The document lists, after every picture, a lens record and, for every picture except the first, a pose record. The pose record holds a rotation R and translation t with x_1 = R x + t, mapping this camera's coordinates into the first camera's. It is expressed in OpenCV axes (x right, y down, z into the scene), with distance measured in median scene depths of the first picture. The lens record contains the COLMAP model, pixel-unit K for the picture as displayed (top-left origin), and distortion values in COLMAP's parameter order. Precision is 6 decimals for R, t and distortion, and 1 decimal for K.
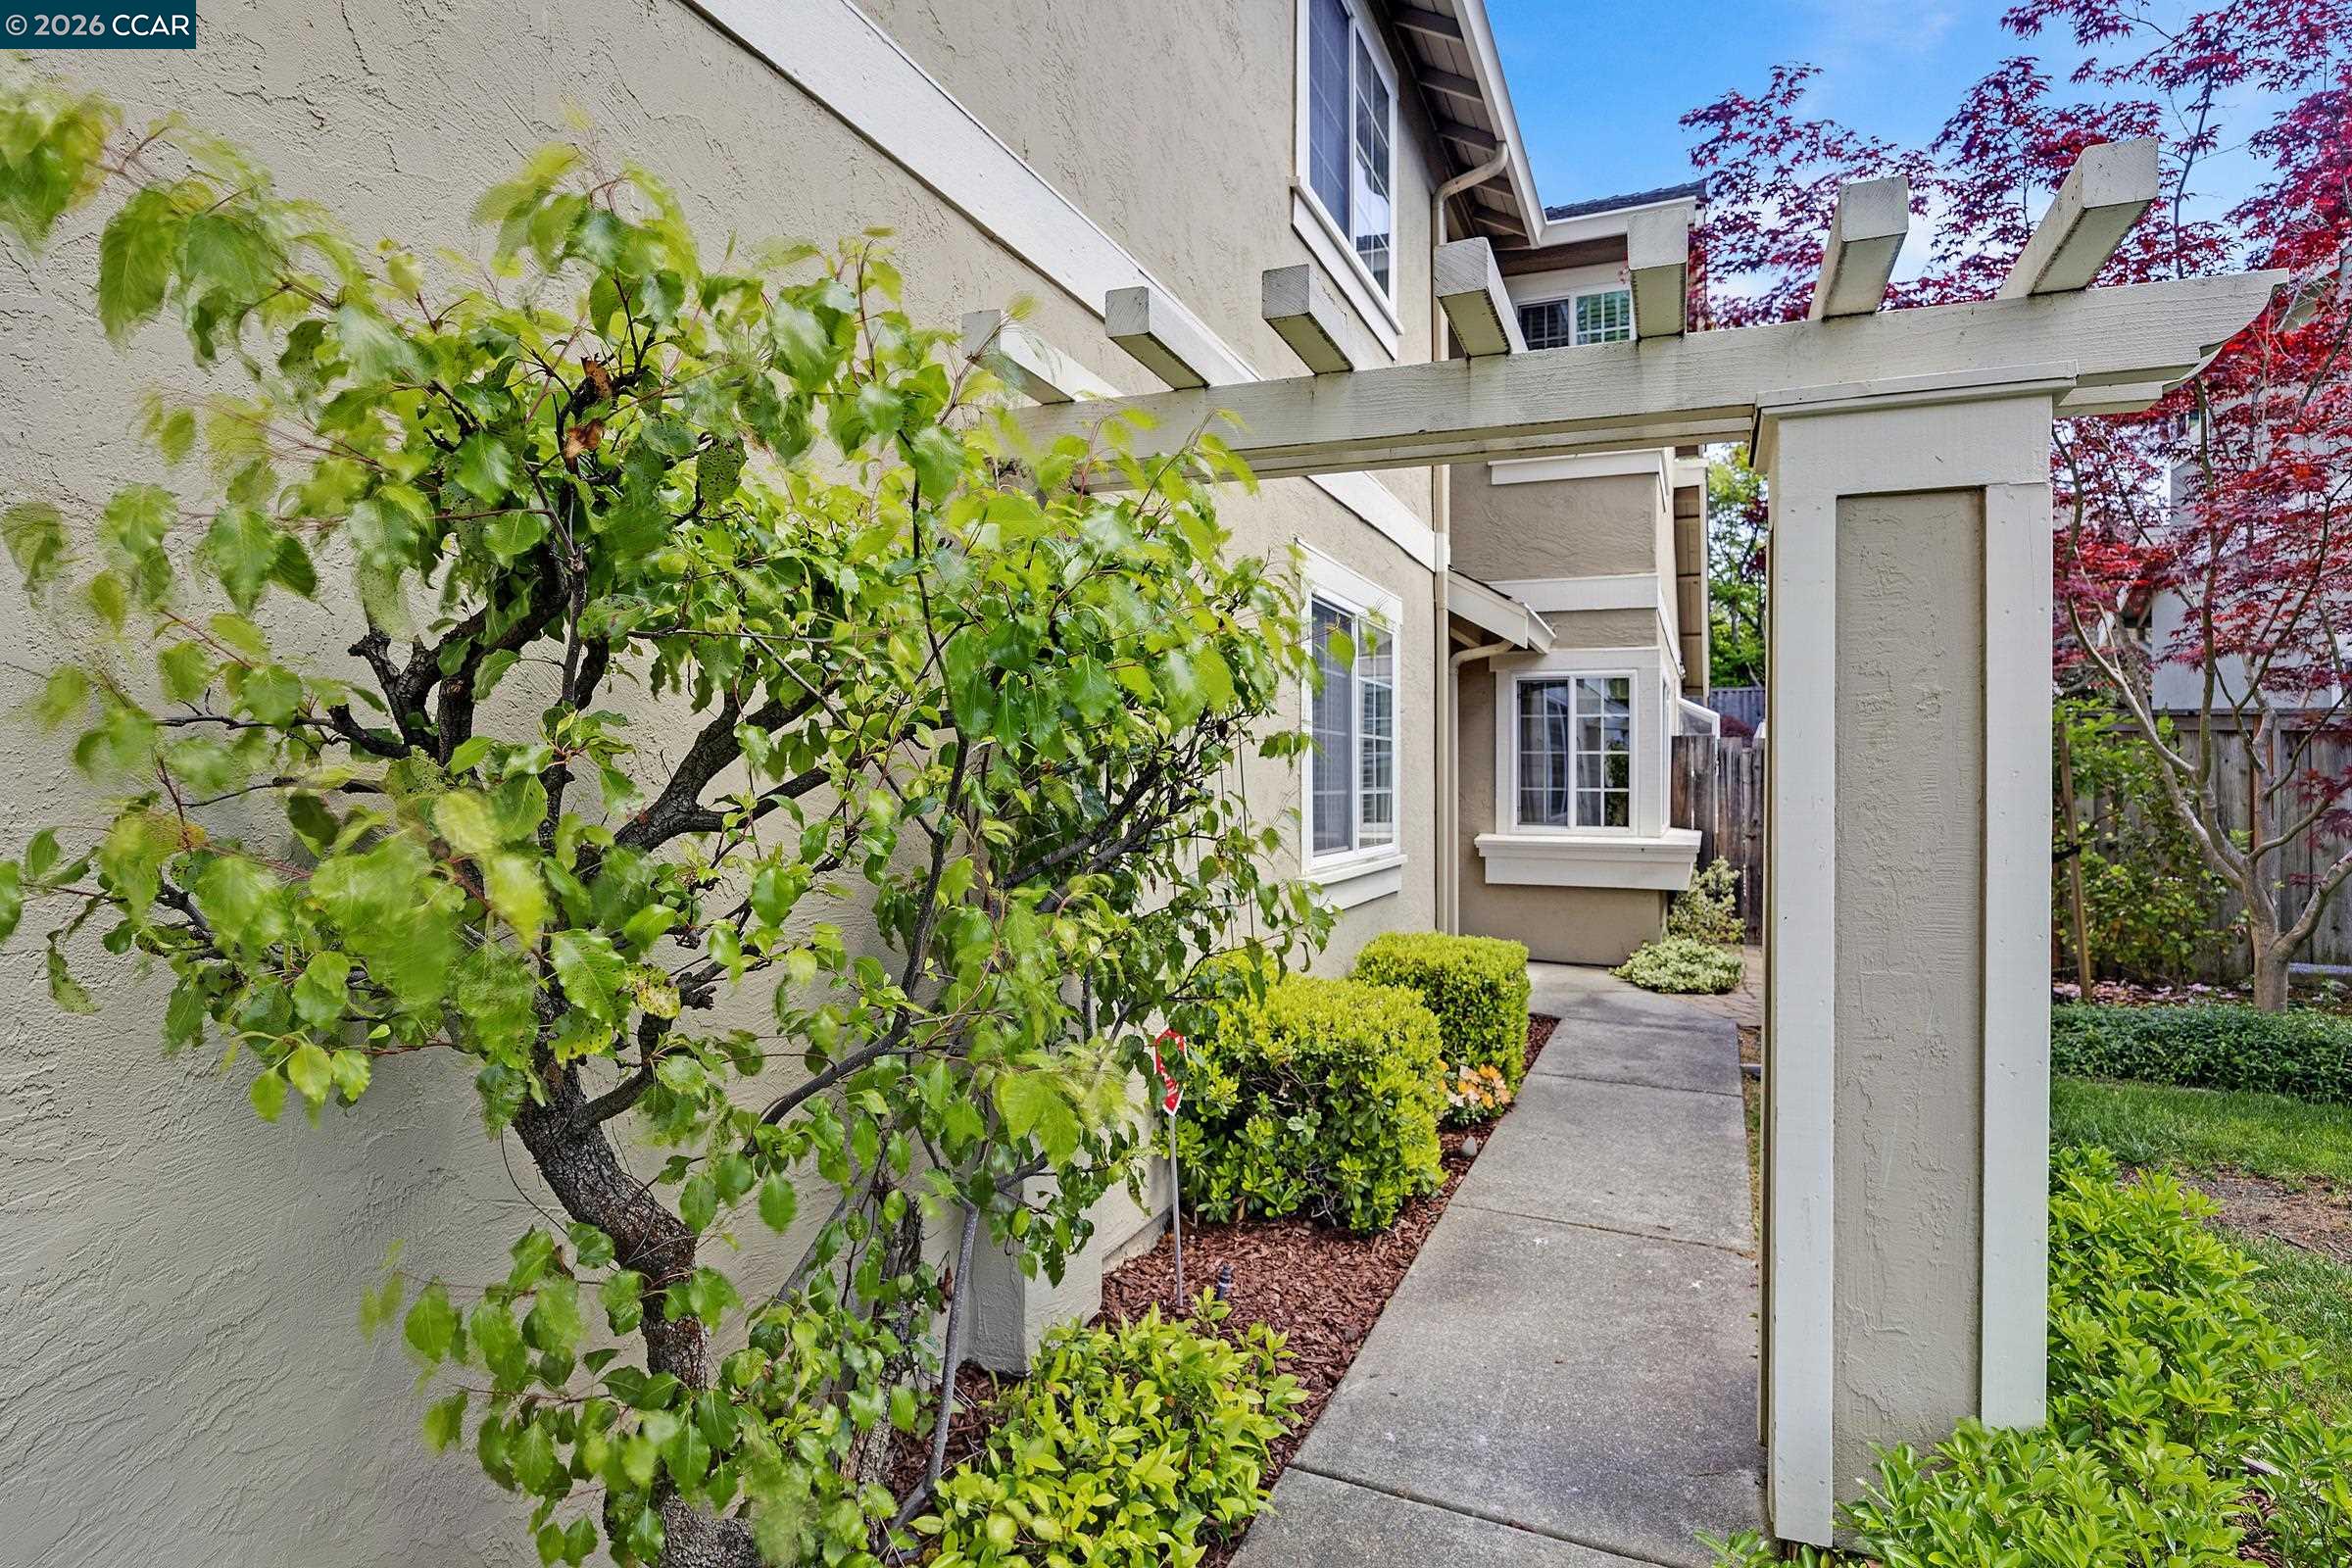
lens RADIAL K [[1223.6, 0, 1176.0], [0, 1223.6, 784.0], [0, 0, 1]] dist [-0.000961, -0.000136]
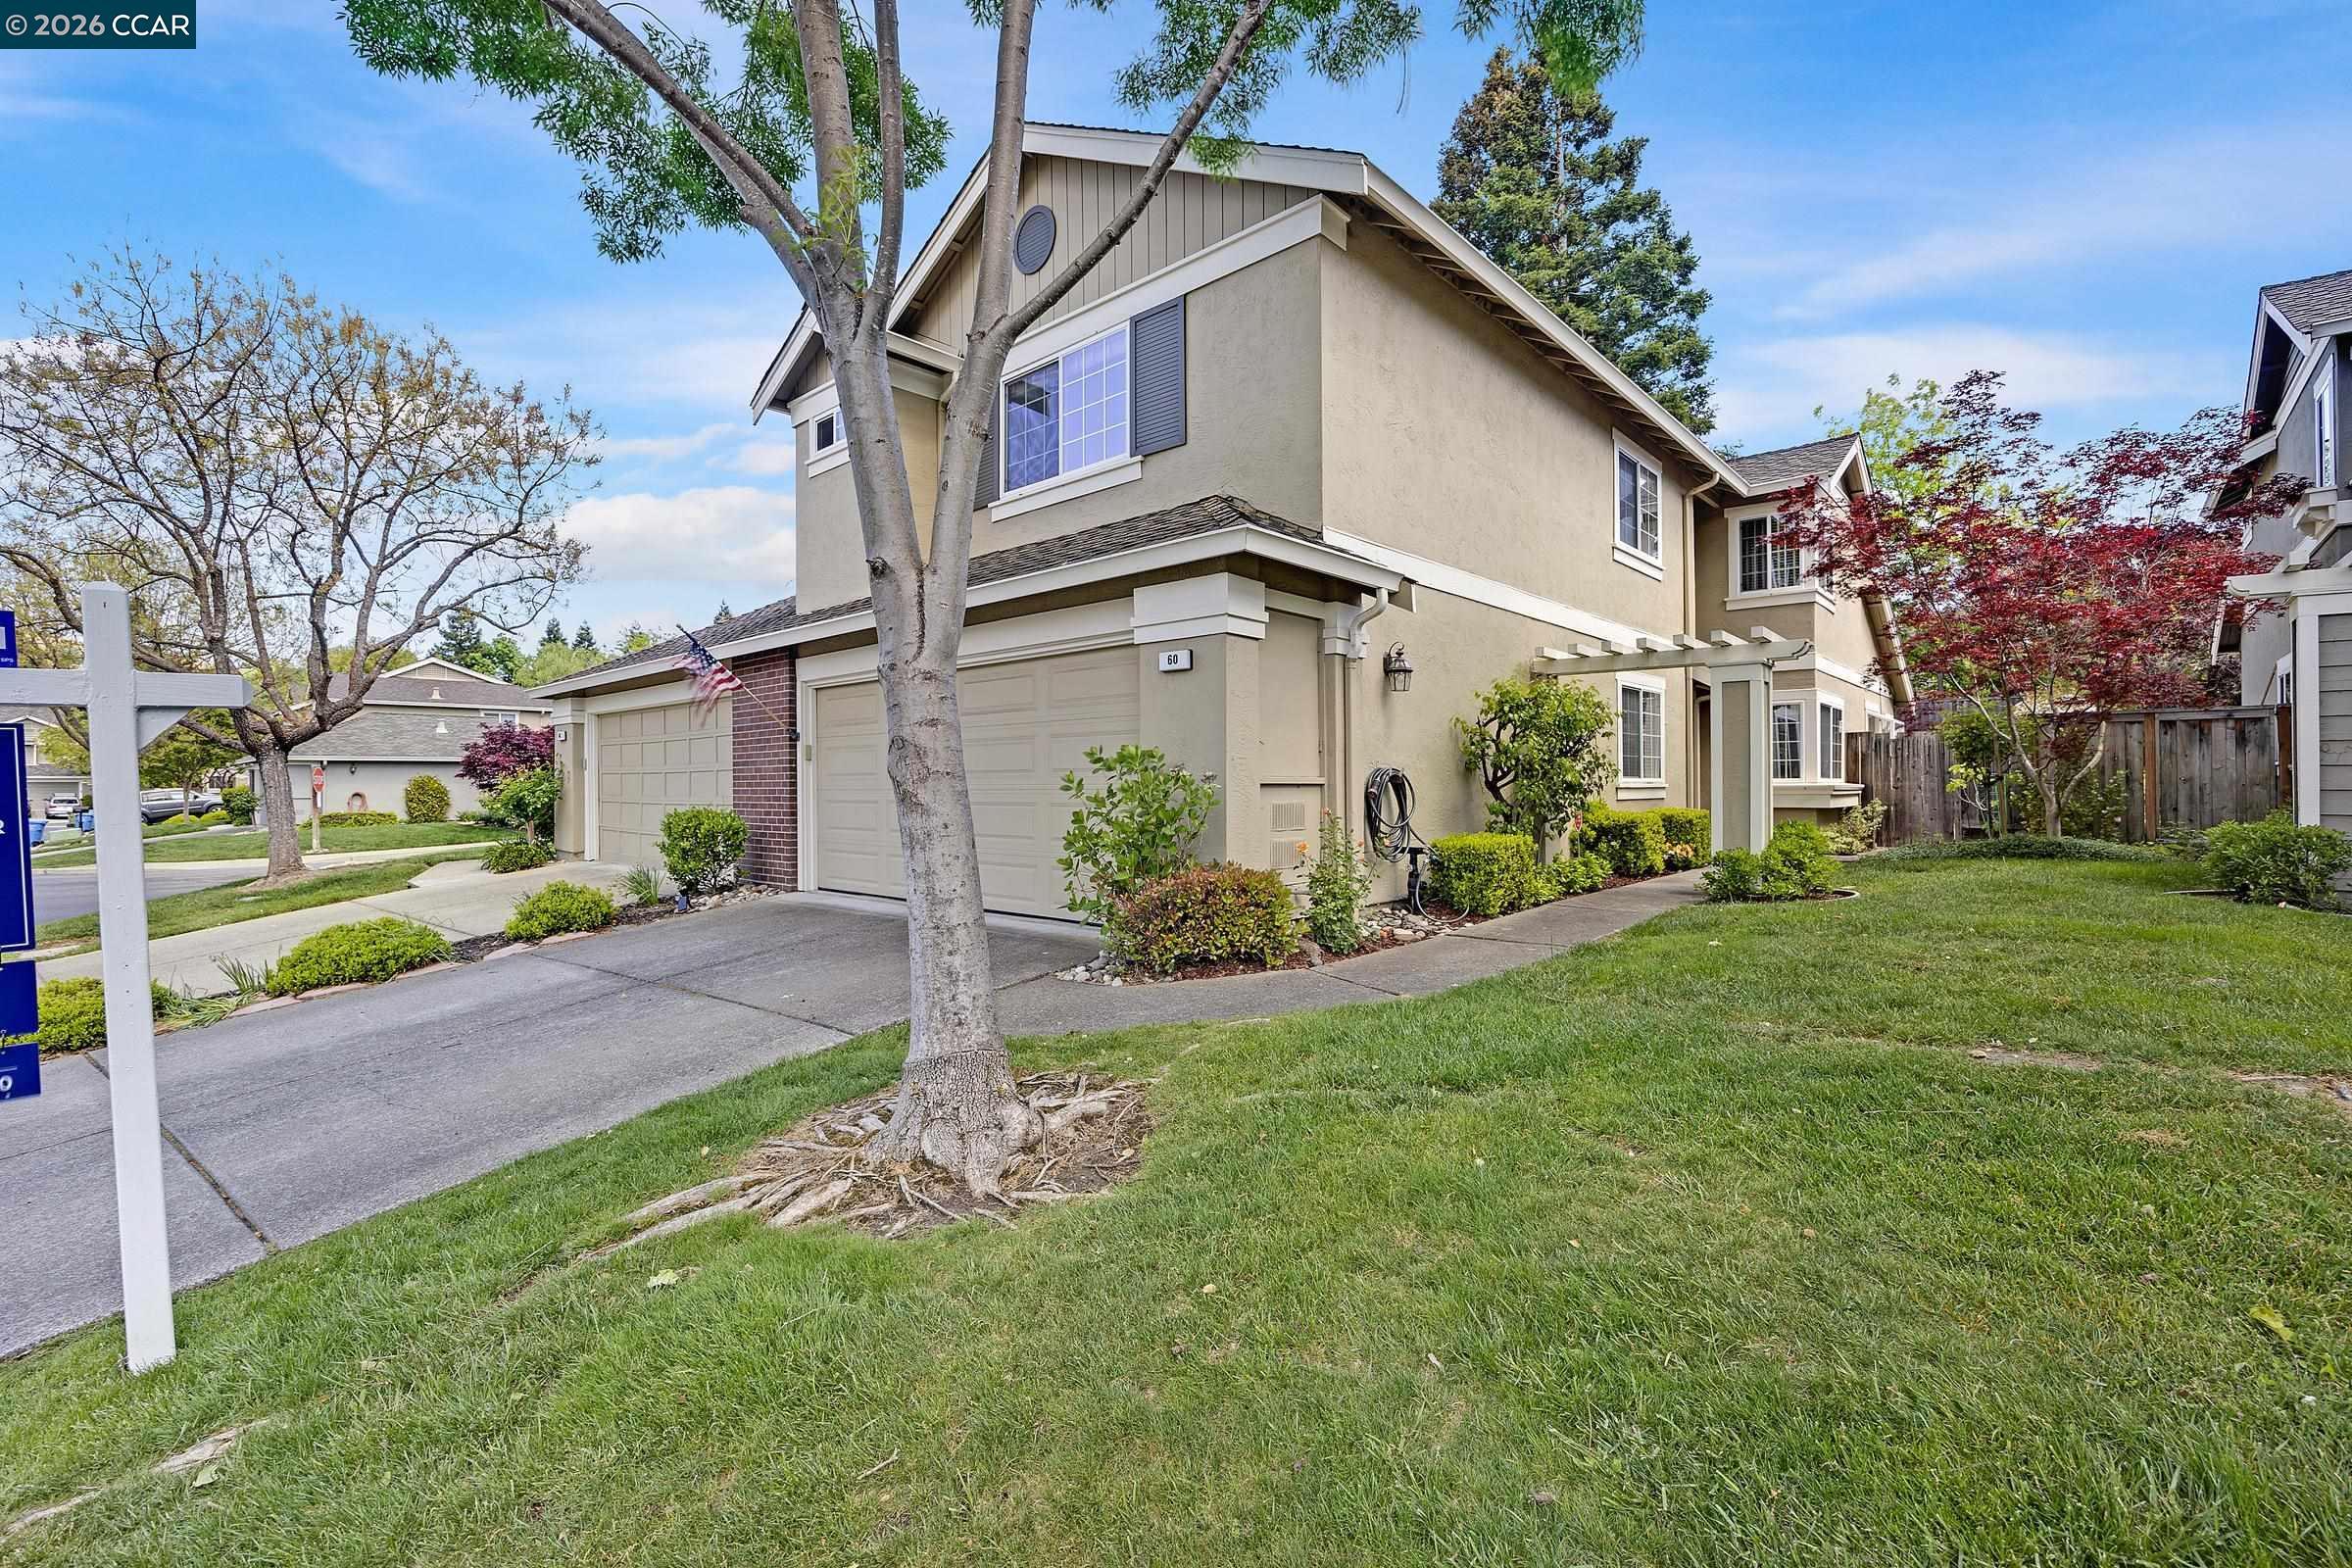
lens RADIAL K [[998.0, 0, 1220.5], [0, 998.0, 784.7], [0, 0, 1]] dist [-0.000061, 0.000006]
pose [[0.952968, -0.007606, -0.302976, -0.038038], [0.006613, 0.999969, -0.004305, 0.039258], [0.303000, 0.002099, 0.952988, -0.730585]]
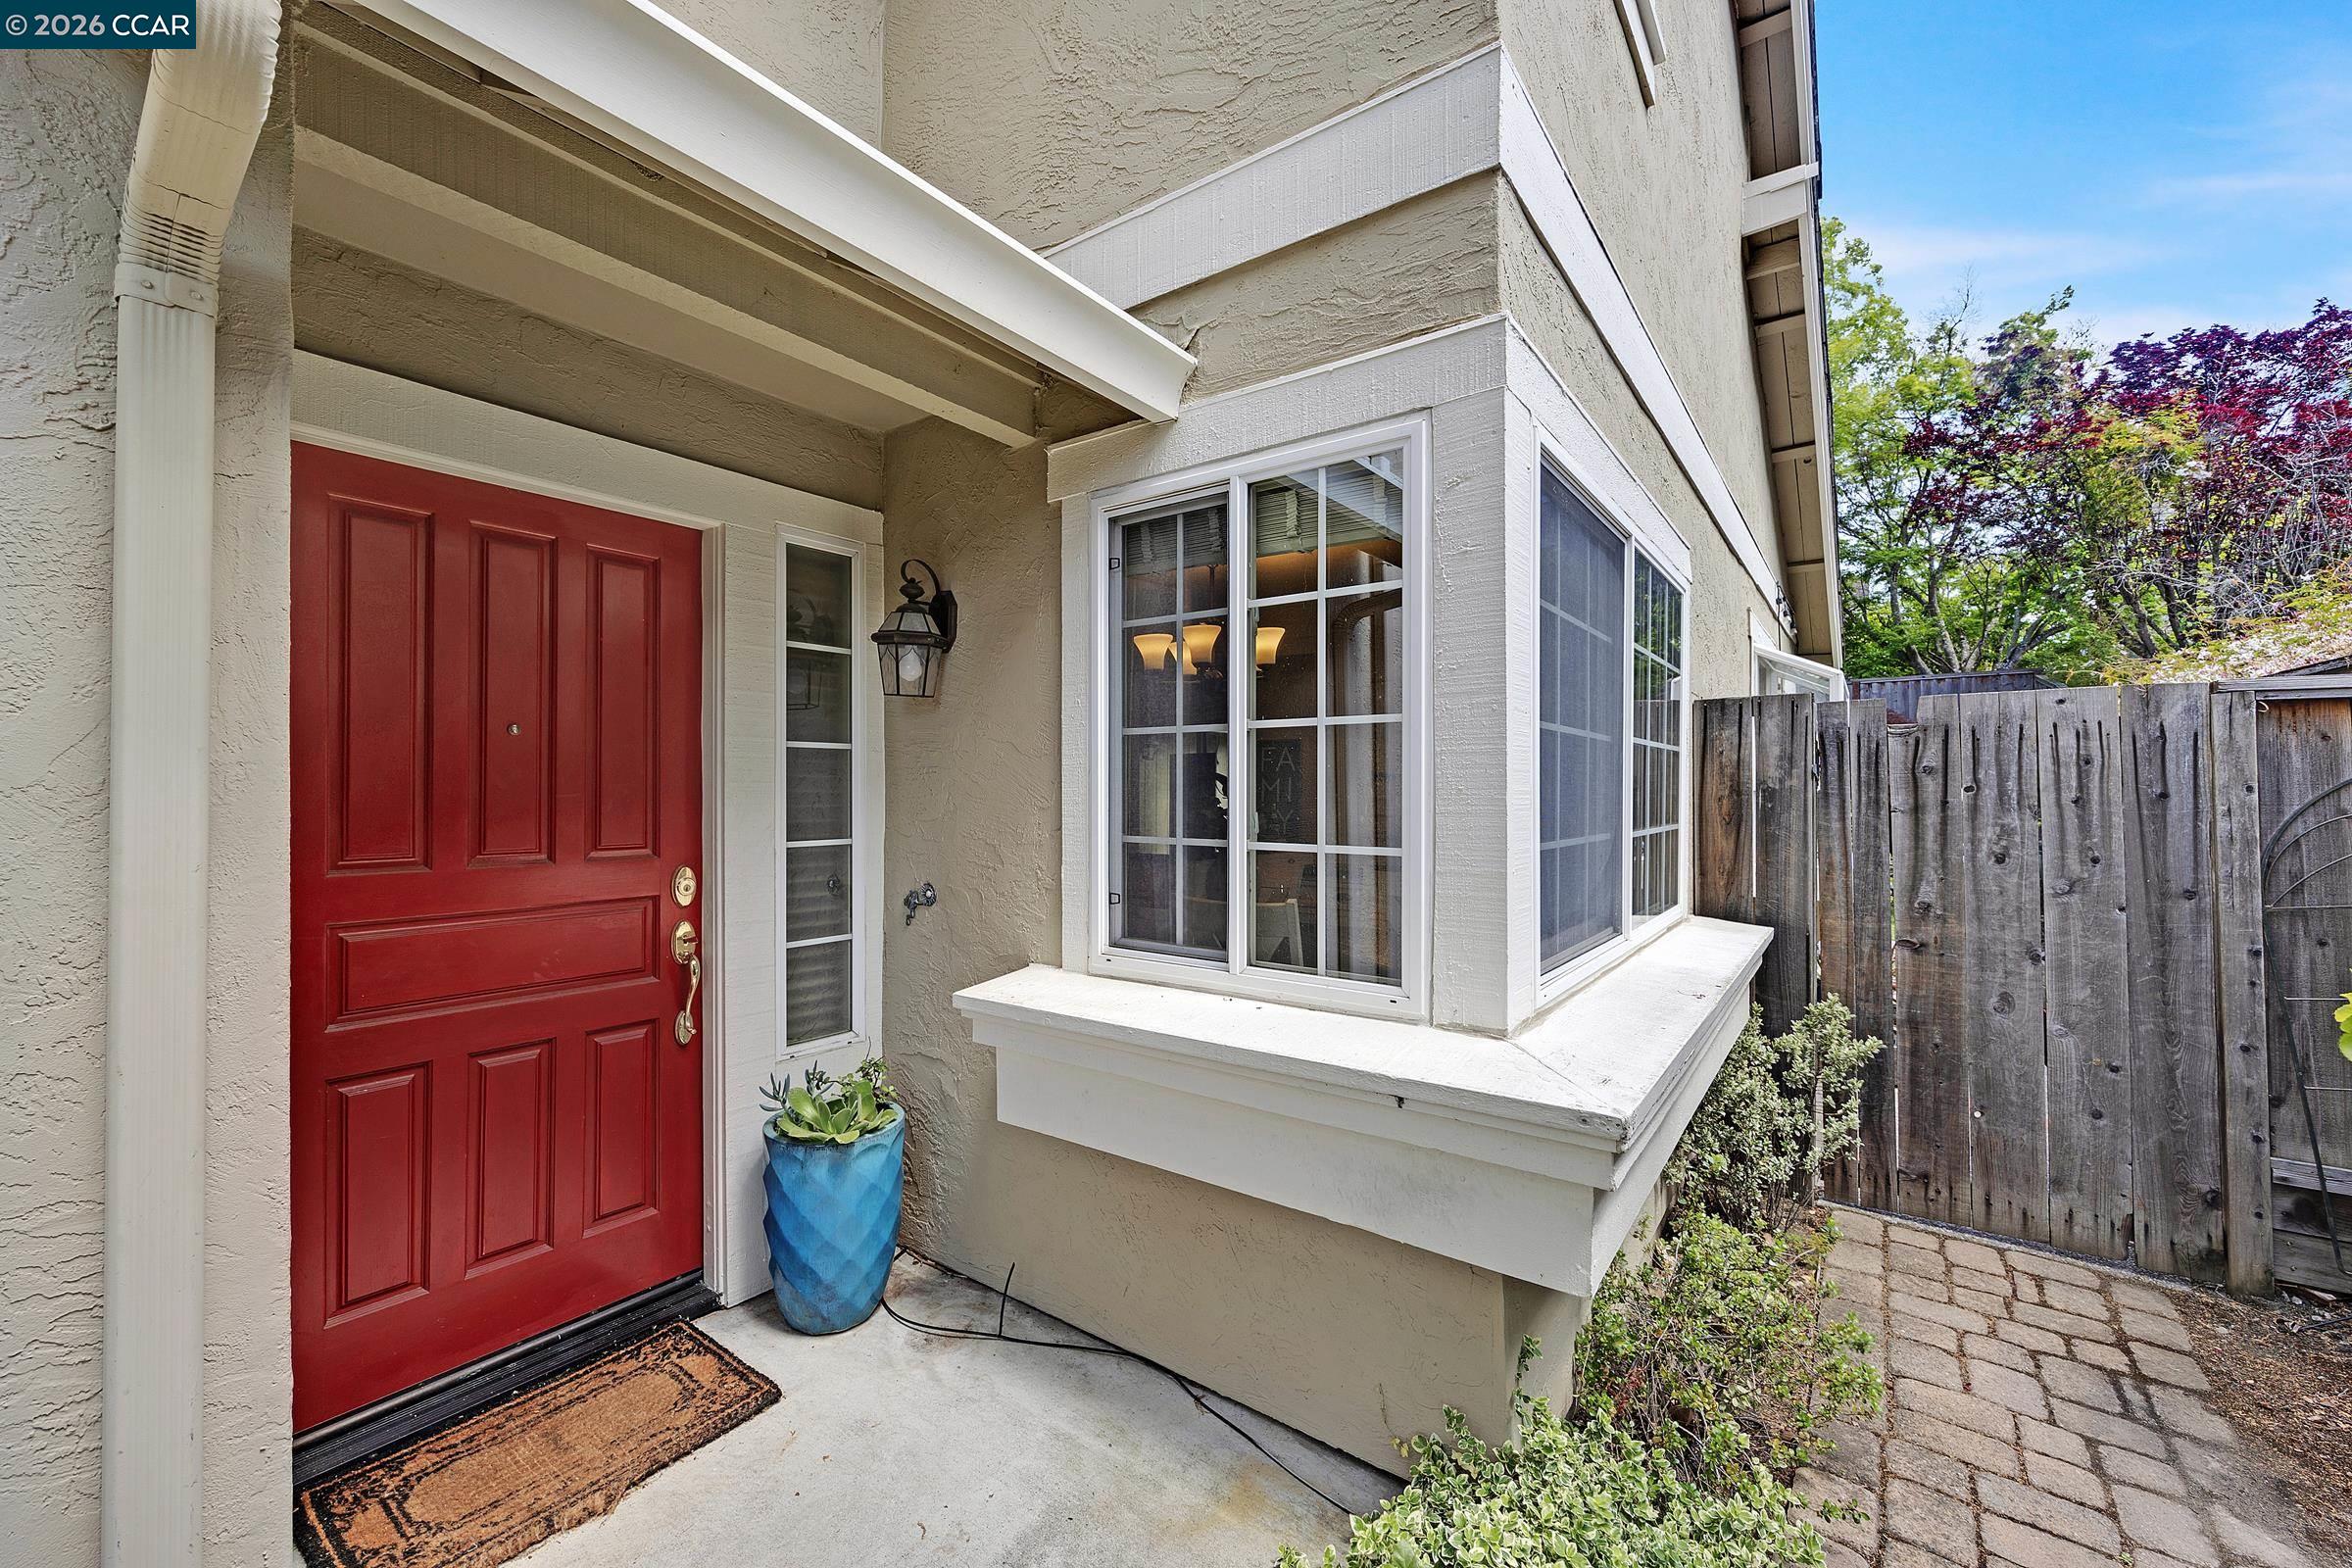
lens RADIAL K [[942.9, 0, 1176.0], [0, 942.9, 784.0], [0, 0, 1]] dist [0.000664, 0.000056]
pose [[0.973611, -0.005016, -0.228158, 0.312272], [0.002446, 0.999930, -0.011546, -0.006567], [0.228200, 0.010683, 0.973556, 0.658450]]
